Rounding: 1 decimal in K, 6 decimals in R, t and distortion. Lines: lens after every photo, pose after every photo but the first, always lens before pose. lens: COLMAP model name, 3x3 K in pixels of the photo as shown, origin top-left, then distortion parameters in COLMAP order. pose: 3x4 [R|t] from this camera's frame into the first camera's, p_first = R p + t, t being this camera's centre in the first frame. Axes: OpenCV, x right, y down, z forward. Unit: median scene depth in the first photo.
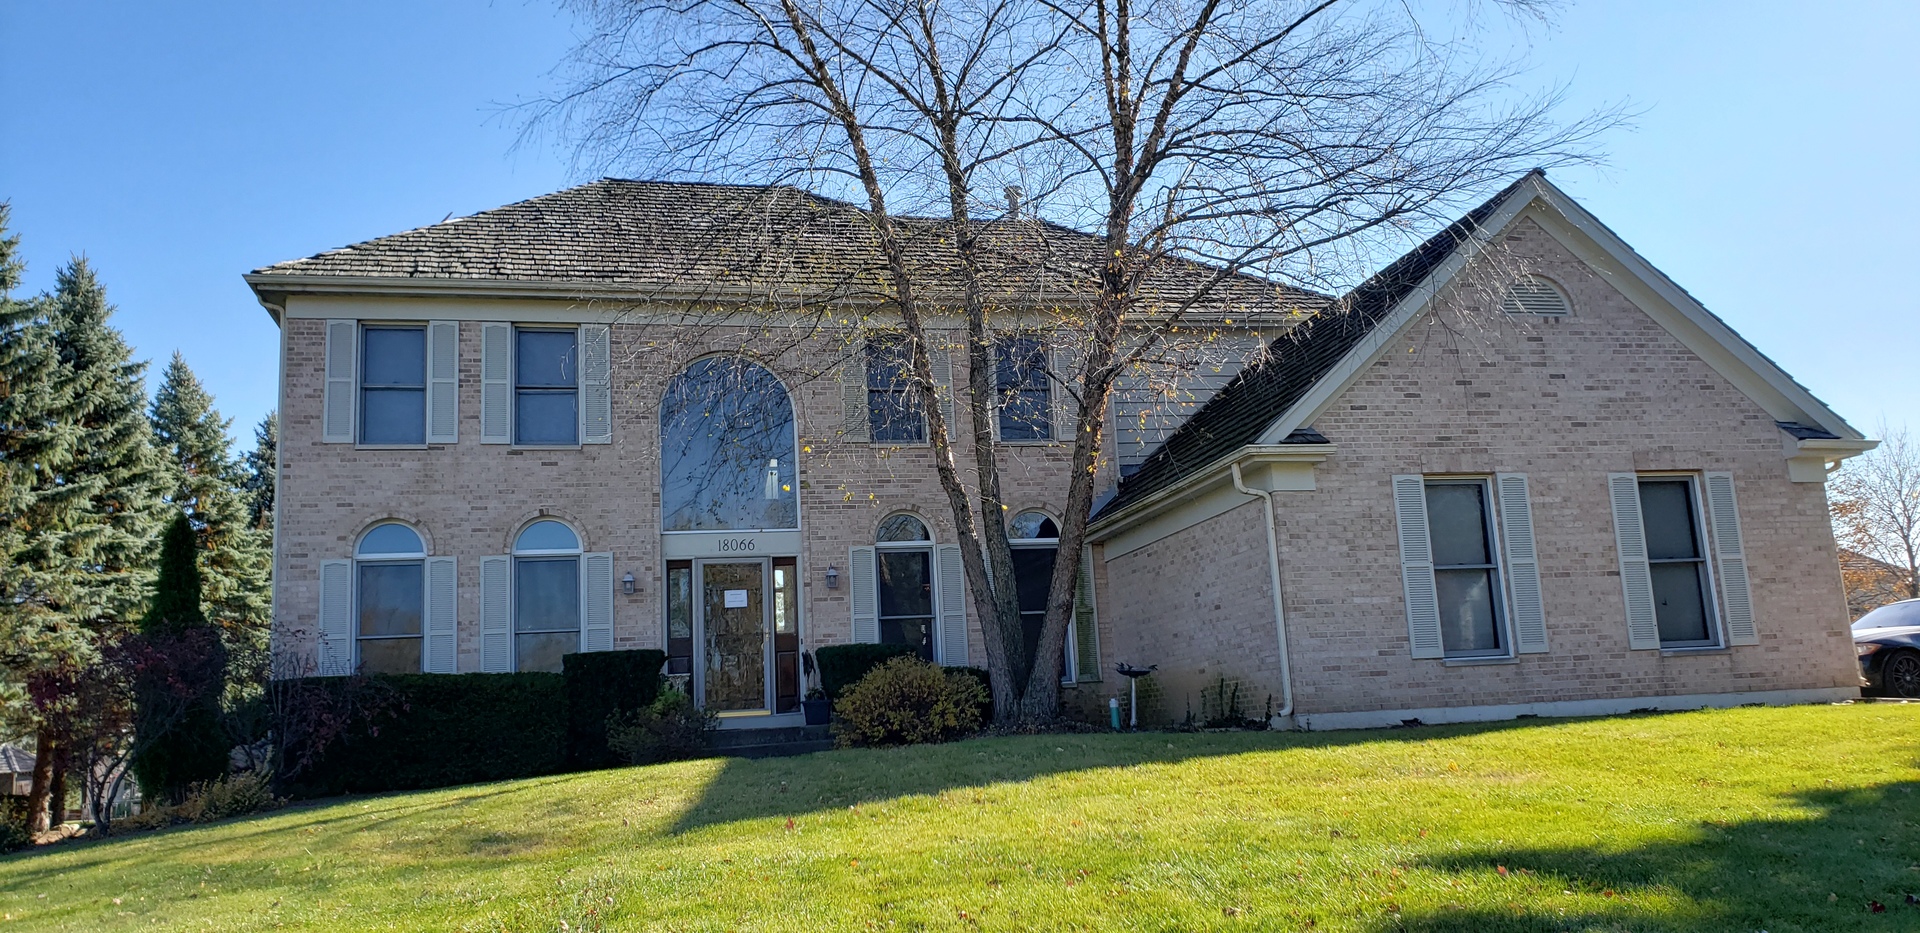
lens RADIAL K [[1491.5, 0, 955.1], [0, 1491.5, 468.6], [0, 0, 1]] dist [0.057115, -0.044848]
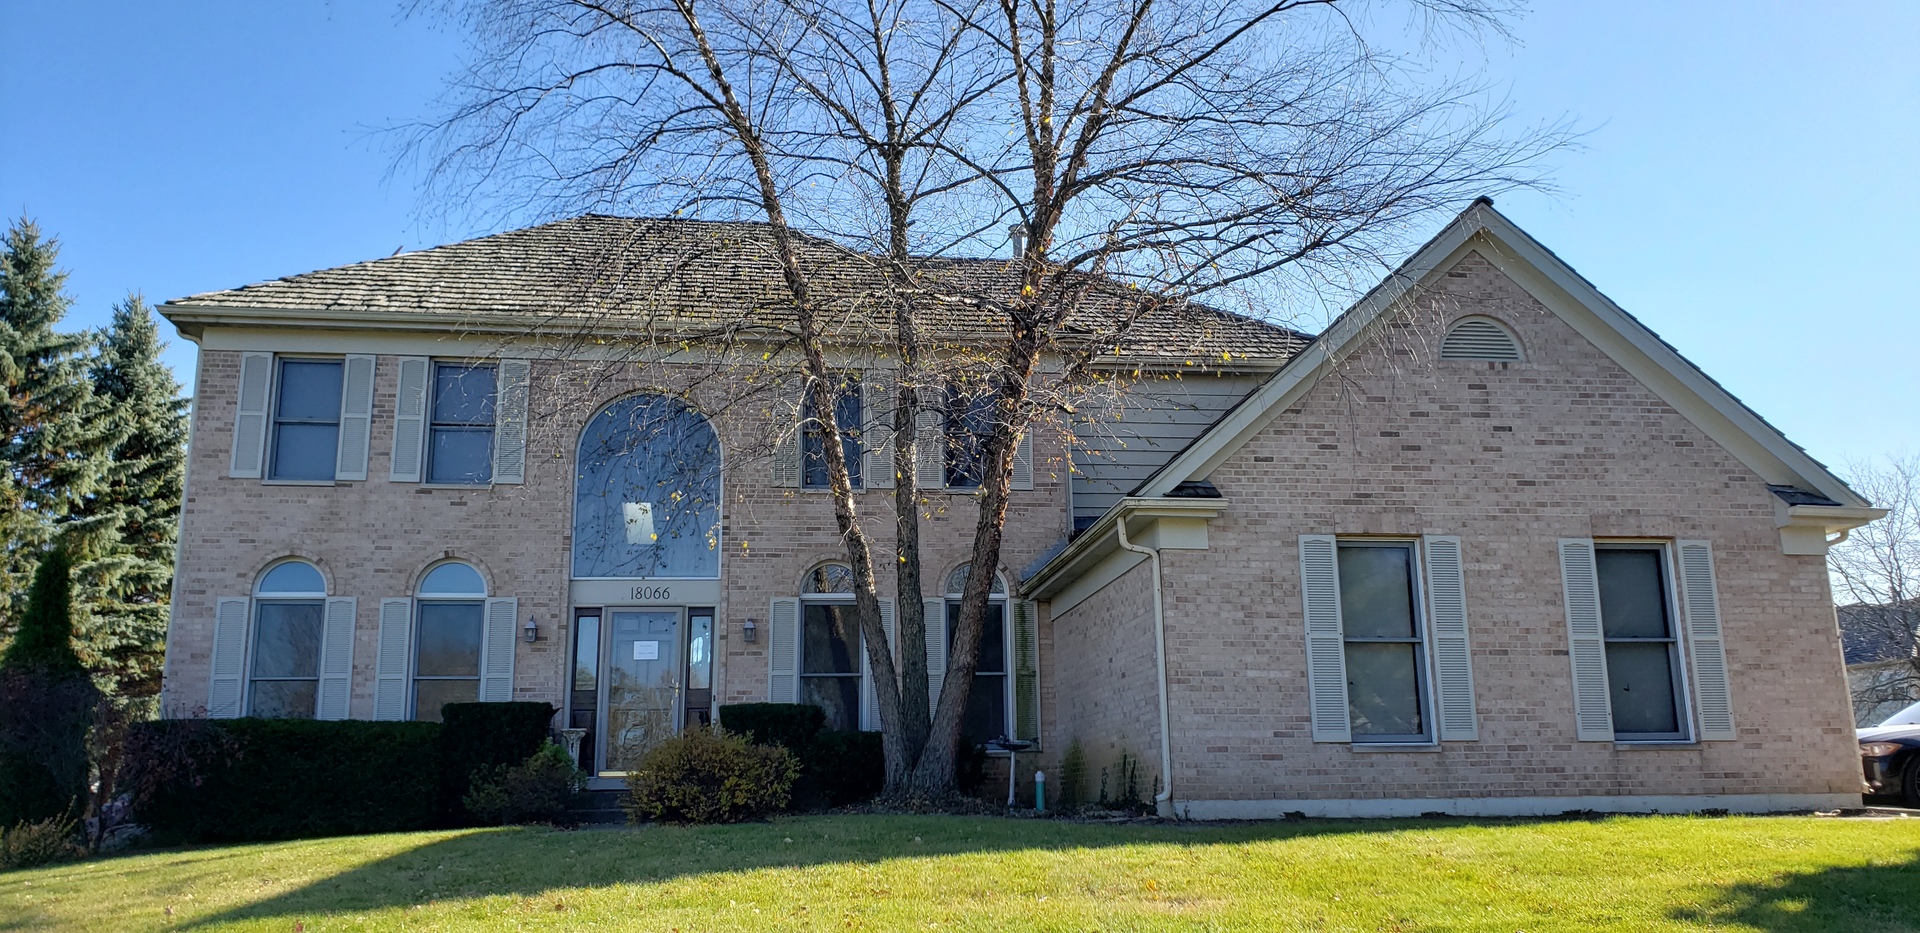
lens RADIAL K [[1491.5, 0, 969.4], [0, 1491.5, 458.2], [0, 0, 1]] dist [0.057115, -0.044848]
pose [[0.994732, 0.017838, -0.100945, 0.167359], [-0.021780, 0.999037, -0.038079, -0.002809], [0.100169, 0.040077, 0.994163, 0.079659]]
